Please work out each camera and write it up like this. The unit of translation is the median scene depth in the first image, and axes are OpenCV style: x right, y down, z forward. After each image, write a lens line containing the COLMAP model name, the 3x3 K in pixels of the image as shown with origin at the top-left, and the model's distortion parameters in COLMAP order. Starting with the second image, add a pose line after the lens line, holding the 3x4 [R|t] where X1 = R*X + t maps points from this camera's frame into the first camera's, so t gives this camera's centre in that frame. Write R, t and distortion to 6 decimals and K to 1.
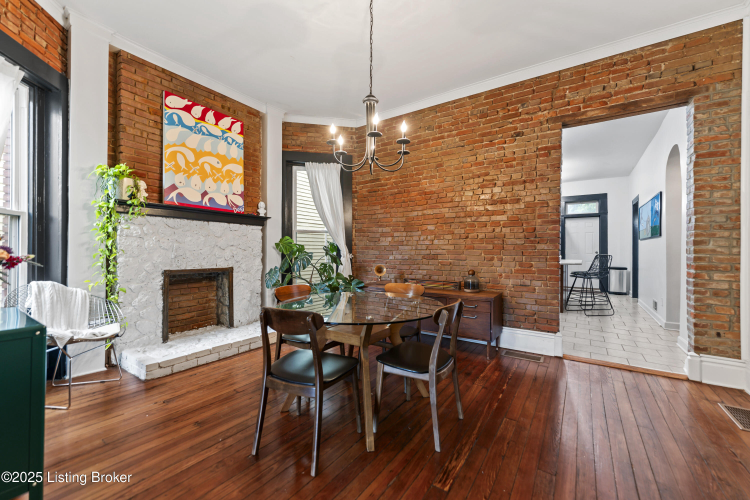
lens RADIAL K [[301.5, 0, 378.1], [0, 301.5, 250.1], [0, 0, 1]] dist [0.002998, 0.000369]
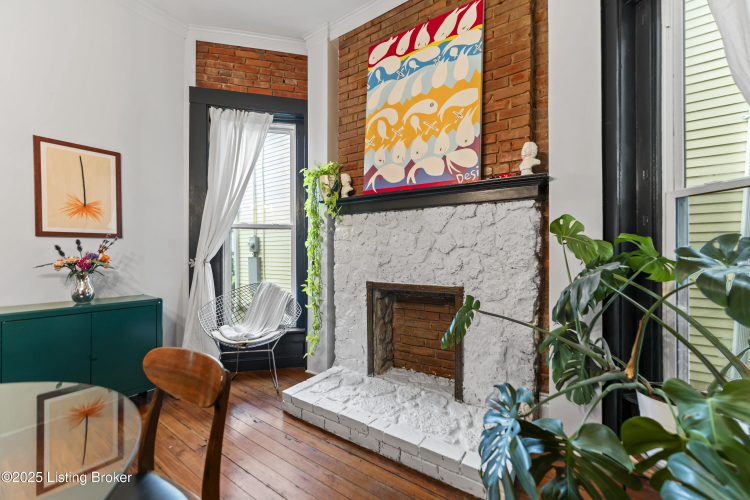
lens RADIAL K [[300.8, 0, 376.9], [0, 300.8, 254.4], [0, 0, 1]] dist [-0.001173, -0.000083]
pose [[-0.004220, -0.004093, -0.999983, 0.049122], [0.002683, 0.999988, -0.004104, 0.000658], [0.999987, -0.002700, -0.004209, 0.899631]]
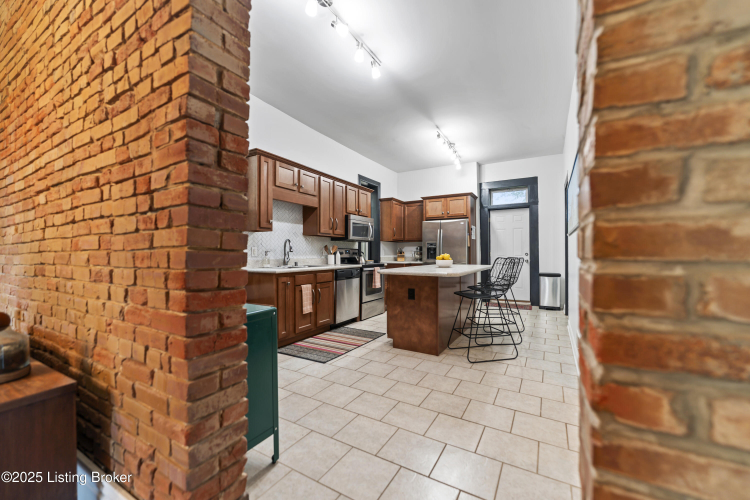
lens RADIAL K [[300.8, 0, 376.9], [0, 300.8, 254.4], [0, 0, 1]] dist [-0.001173, -0.000083]
pose [[0.997112, -0.009491, 0.075356, 0.675282], [0.009230, 0.999950, 0.003815, 0.004889], [-0.075389, -0.003109, 0.997149, 0.625671]]
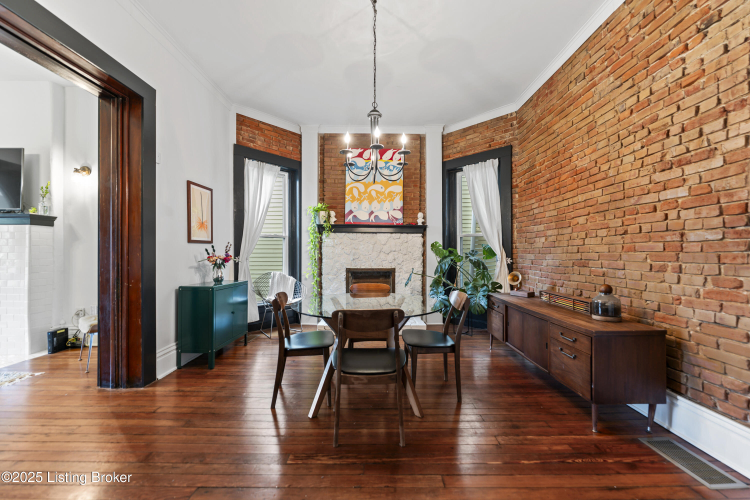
lens RADIAL K [[300.8, 0, 376.9], [0, 300.8, 254.4], [0, 0, 1]] dist [-0.001173, -0.000083]
pose [[0.562887, -0.004352, -0.826522, 0.534880], [0.004451, 0.999988, -0.002234, 0.001915], [0.826522, -0.002421, 0.562900, 0.250272]]
